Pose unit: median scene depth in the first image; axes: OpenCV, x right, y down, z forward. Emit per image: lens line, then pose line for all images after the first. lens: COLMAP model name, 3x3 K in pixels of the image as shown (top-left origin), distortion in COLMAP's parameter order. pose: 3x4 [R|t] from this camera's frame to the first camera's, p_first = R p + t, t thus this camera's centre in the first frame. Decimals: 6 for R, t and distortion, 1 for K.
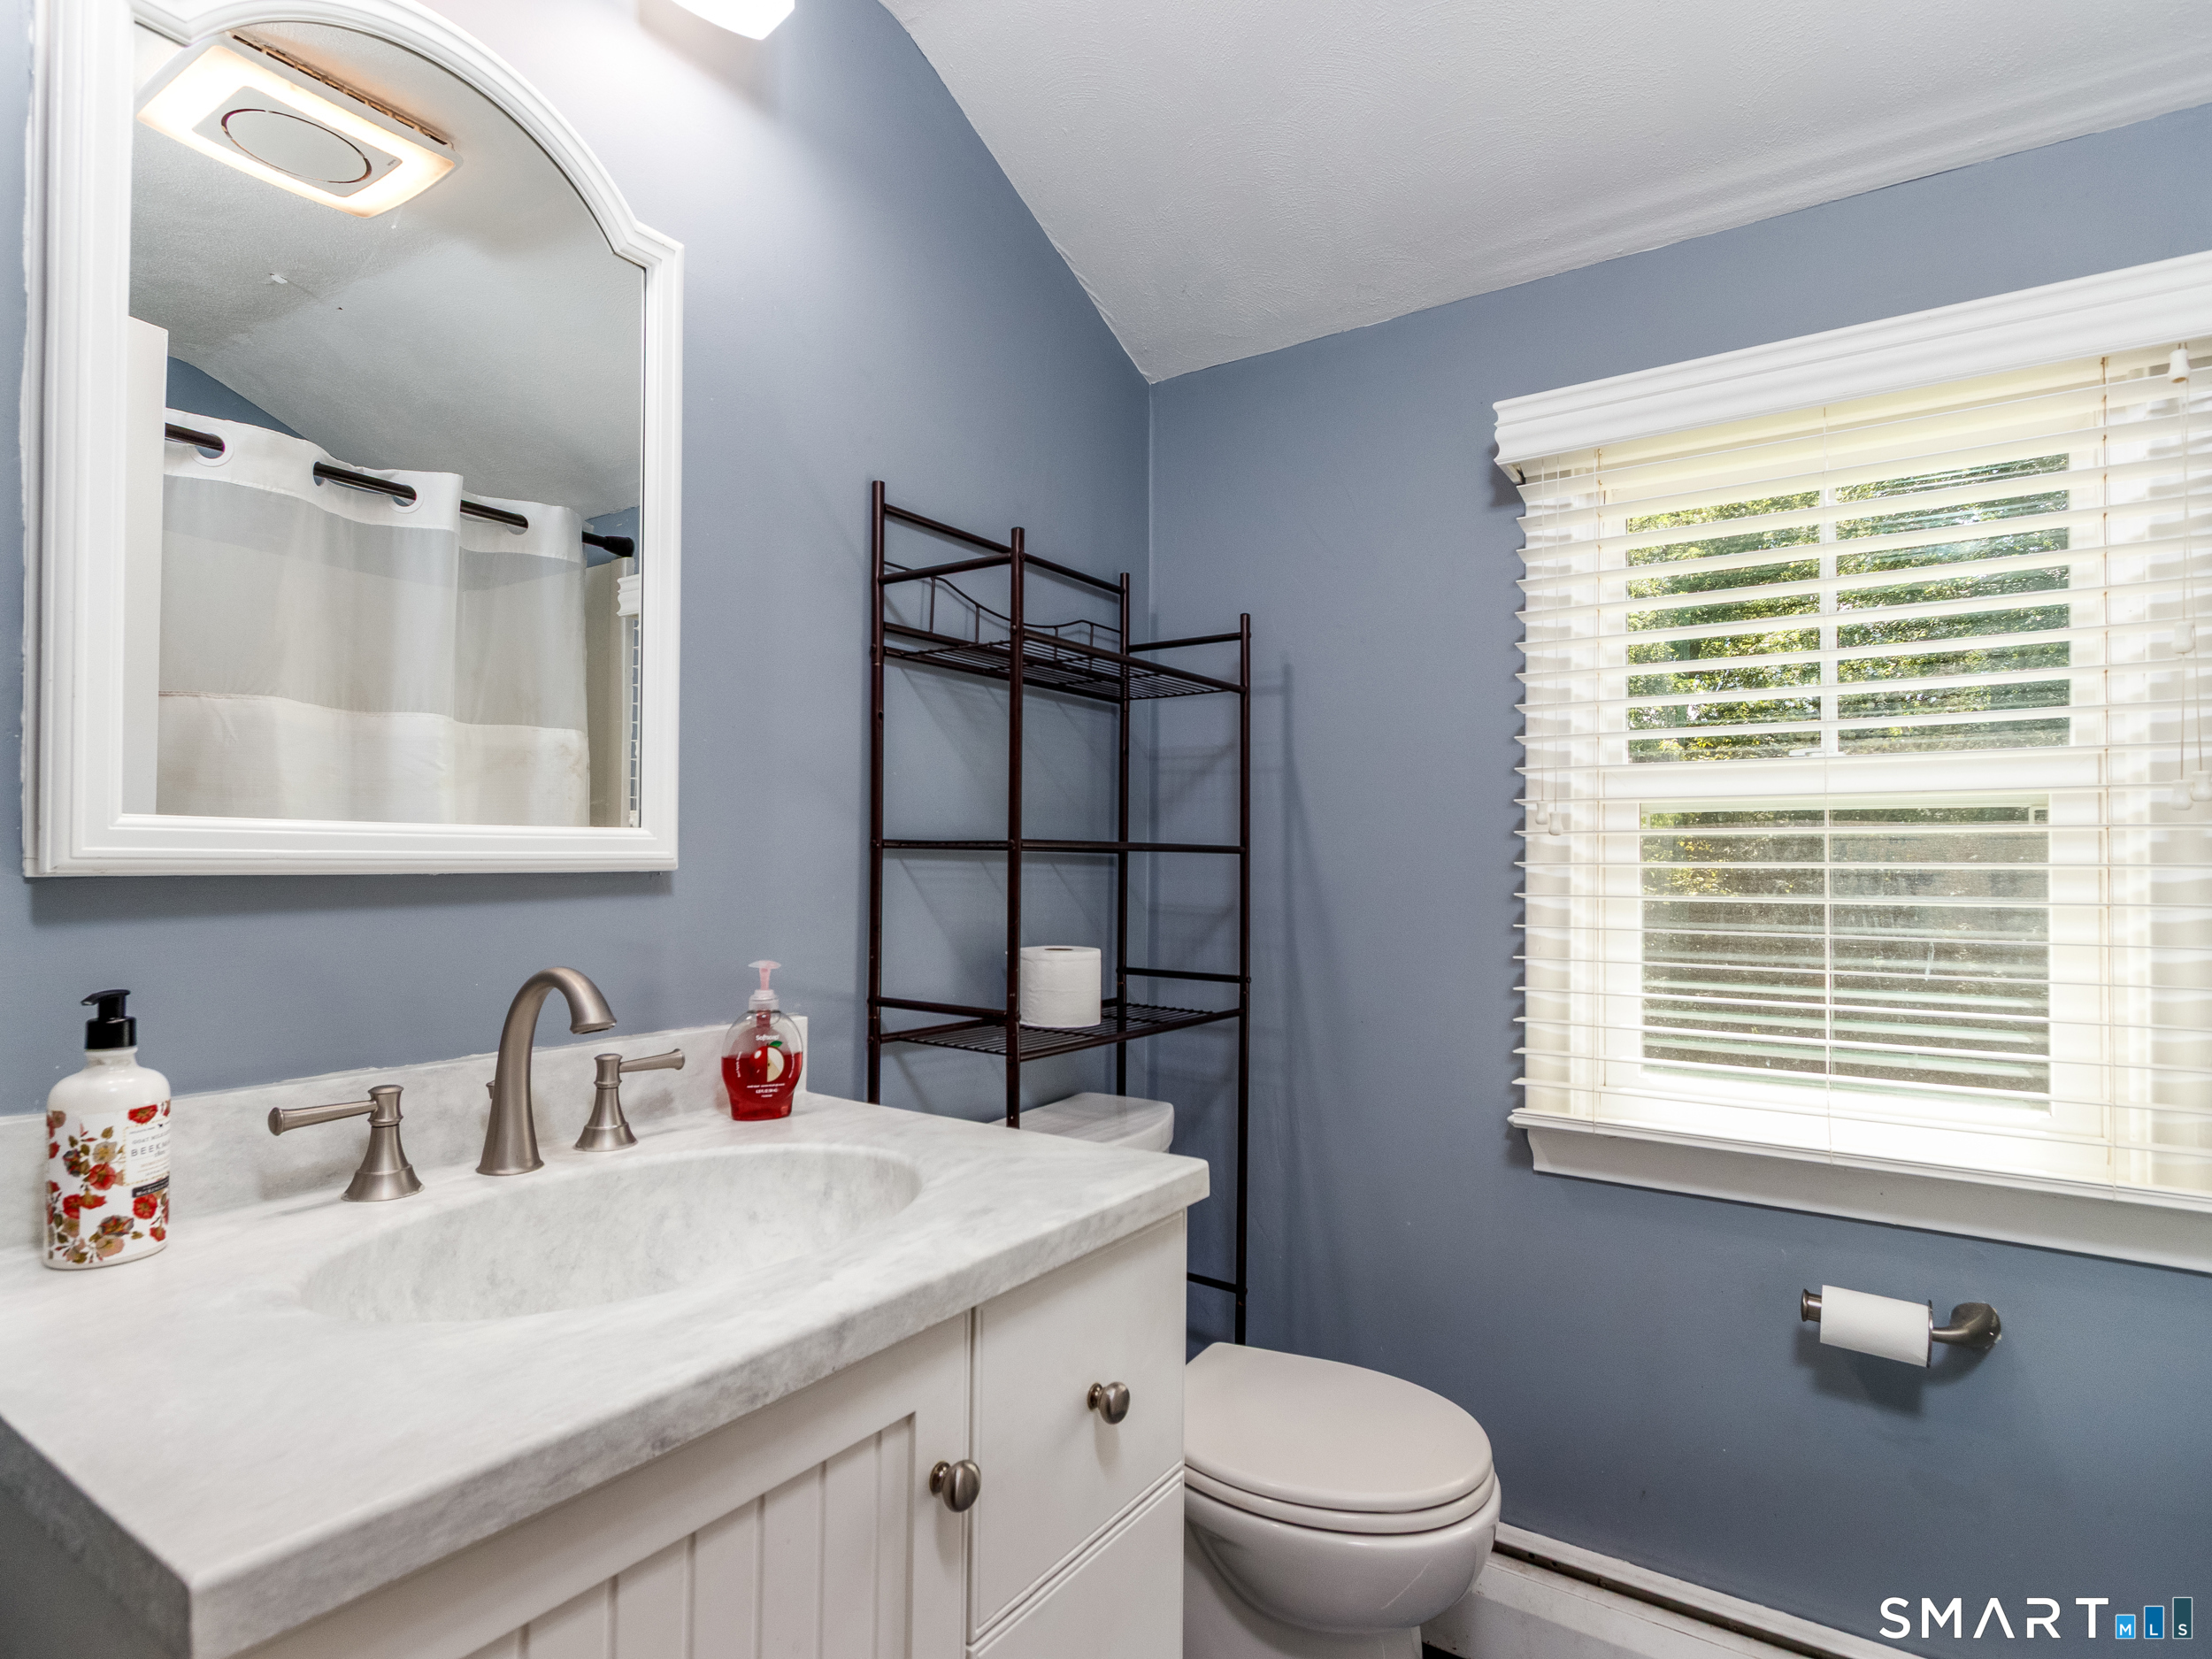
lens RADIAL K [[1148.8, 0, 1094.0], [0, 1148.8, 851.8], [0, 0, 1]] dist [0.009632, -0.001131]
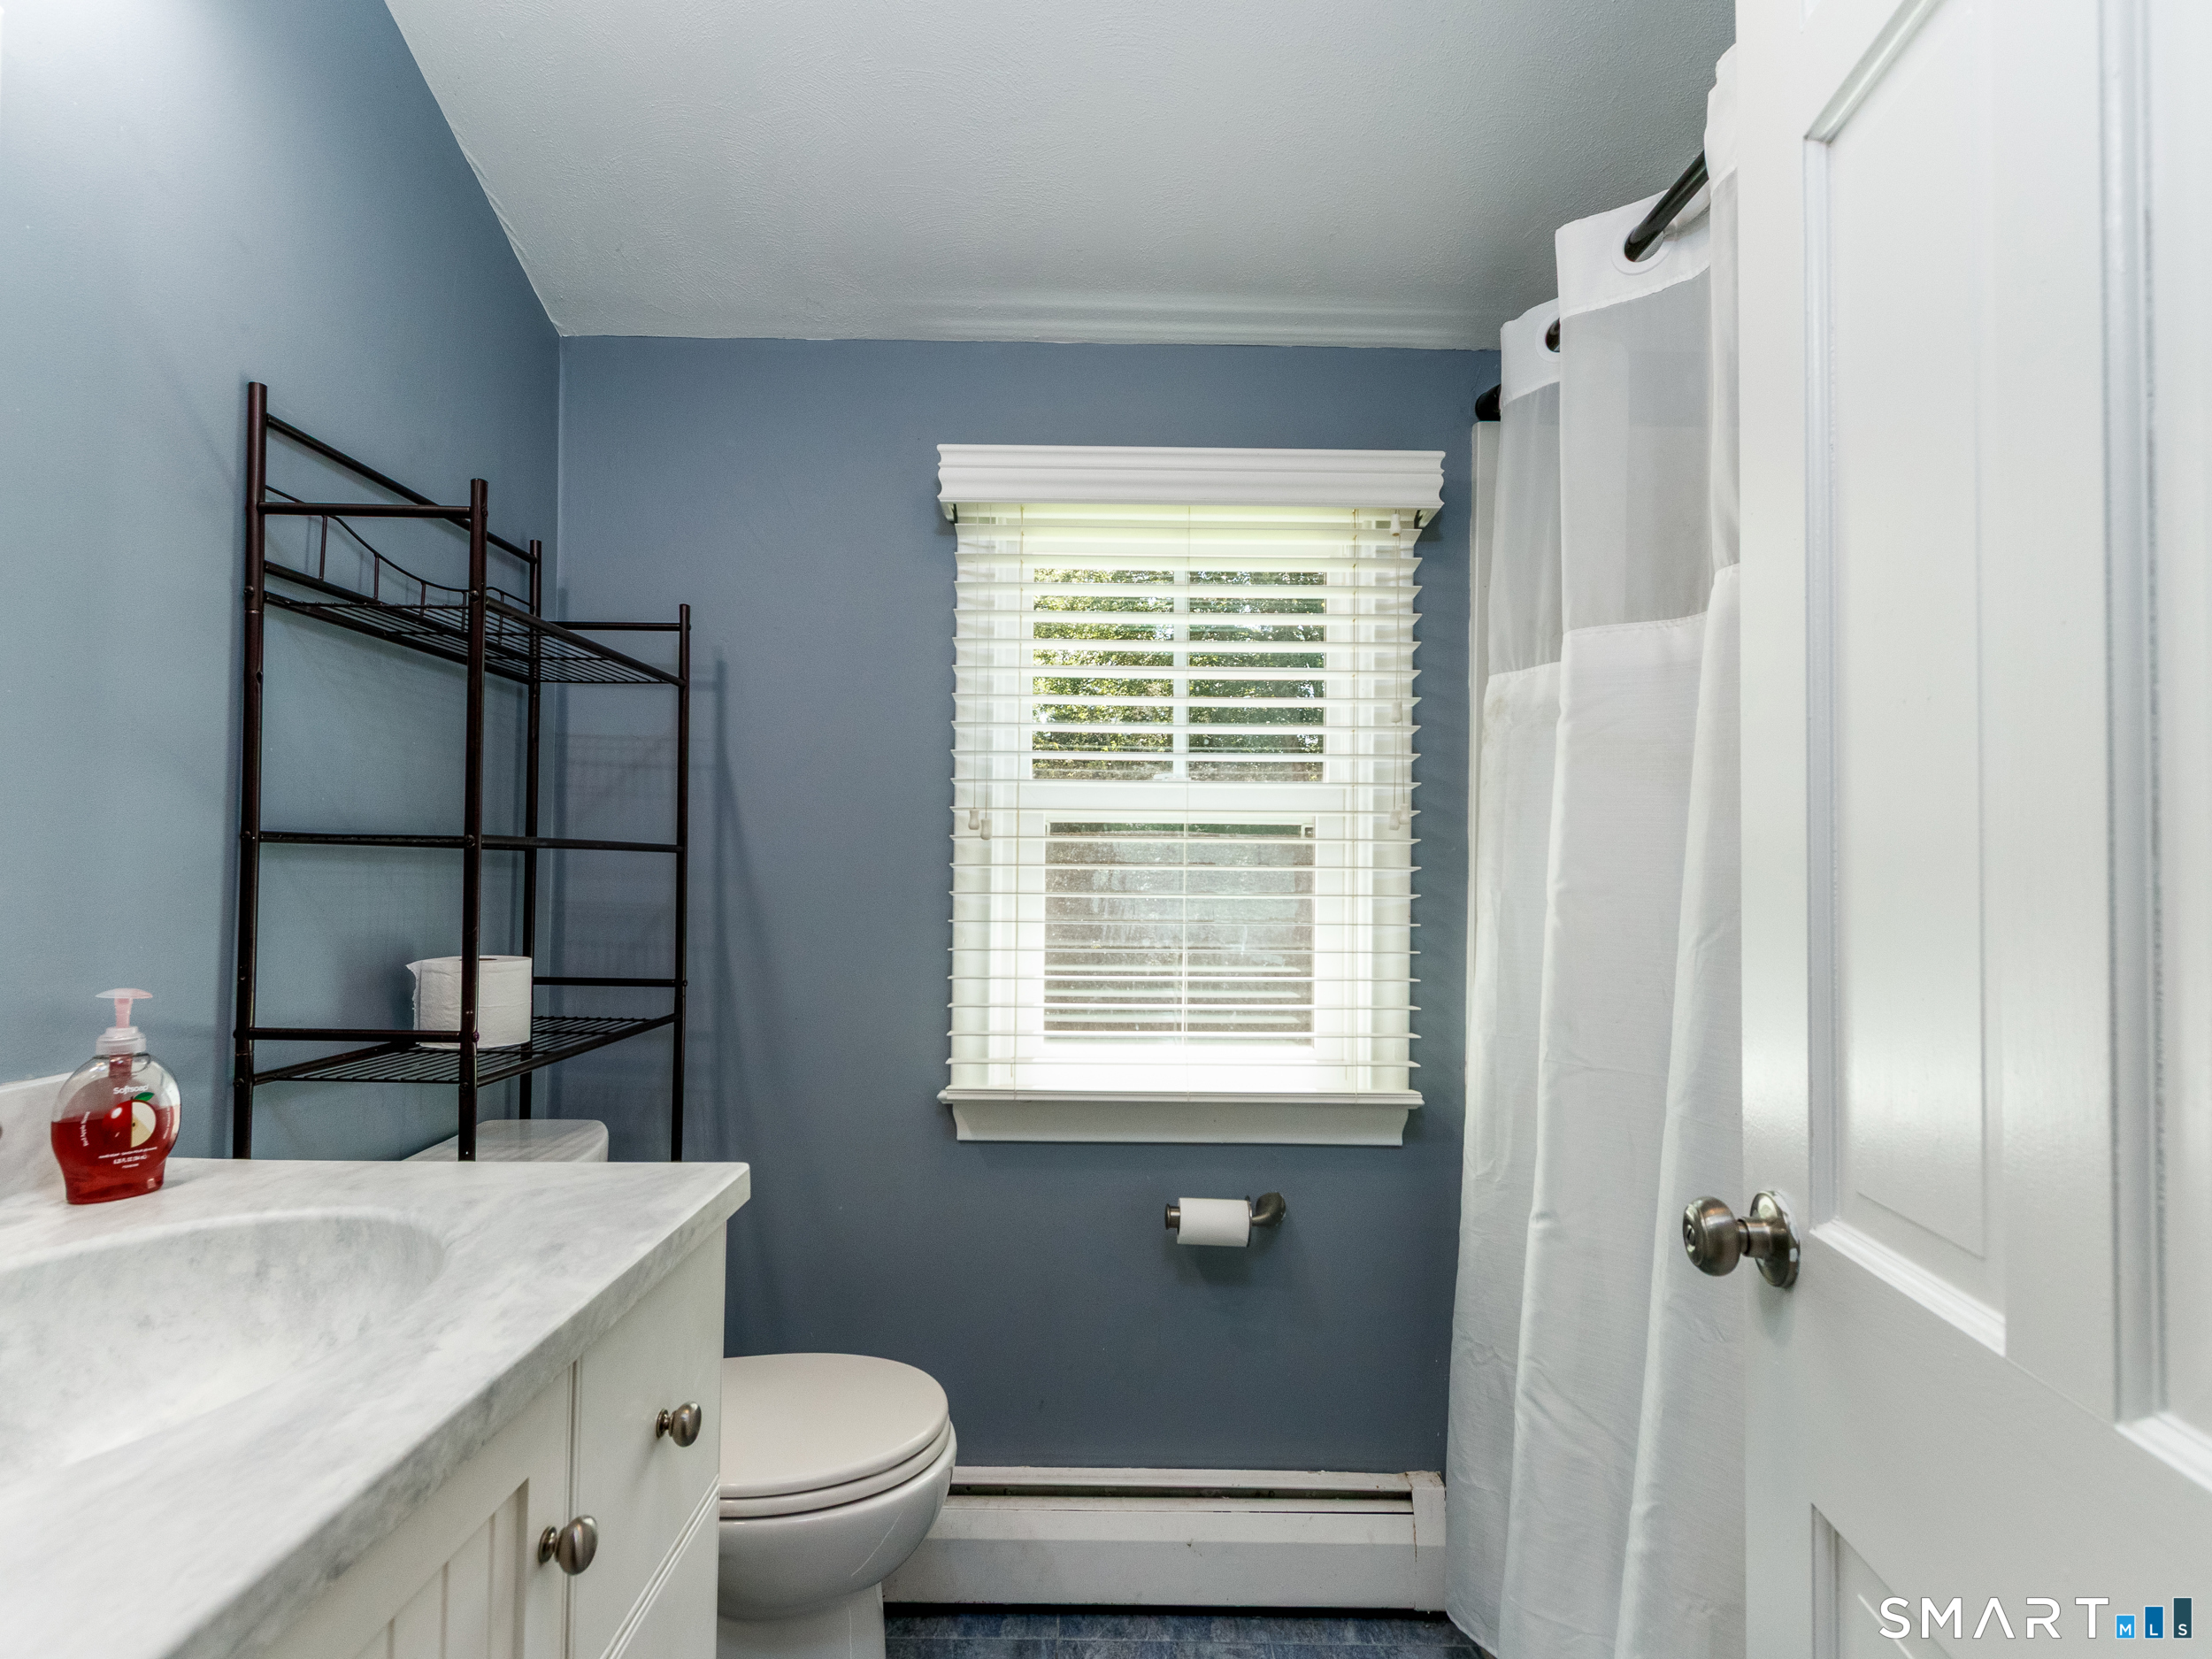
lens RADIAL K [[1148.8, 0, 1094.0], [0, 1148.8, 851.8], [0, 0, 1]] dist [0.009632, -0.001131]
pose [[0.830143, 0.010628, 0.557450, -0.148985], [-0.011710, 0.999930, -0.001626, -0.002028], [-0.557428, -0.005178, 0.830209, 0.006097]]
